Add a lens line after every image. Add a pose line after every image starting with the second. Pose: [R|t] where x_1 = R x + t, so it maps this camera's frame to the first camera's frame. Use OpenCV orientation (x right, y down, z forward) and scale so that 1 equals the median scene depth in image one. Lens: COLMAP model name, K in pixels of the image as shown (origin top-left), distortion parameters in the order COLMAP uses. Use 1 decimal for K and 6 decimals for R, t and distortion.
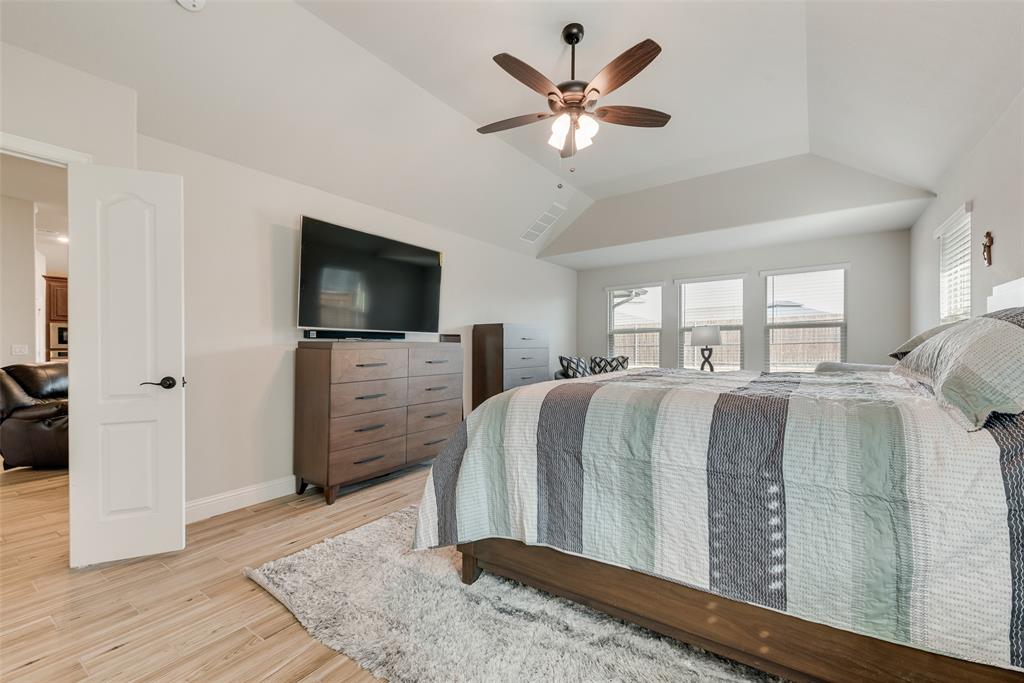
lens RADIAL K [[421.1, 0, 498.8], [0, 421.1, 353.6], [0, 0, 1]] dist [0.011547, -0.000191]
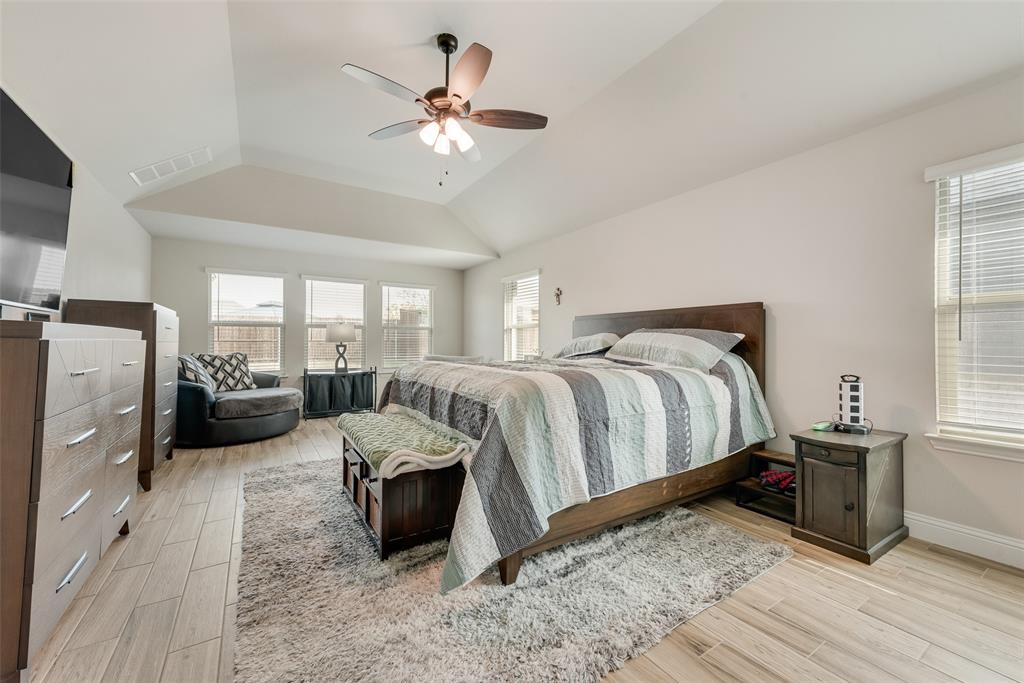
lens RADIAL K [[413.3, 0, 505.6], [0, 413.3, 349.2], [0, 0, 1]] dist [0.001819, 0.000043]
pose [[0.383317, 0.000989, 0.923616, -0.862227], [0.003077, 0.999993, -0.002348, 0.007013], [-0.923612, 0.003742, 0.383311, 0.577482]]
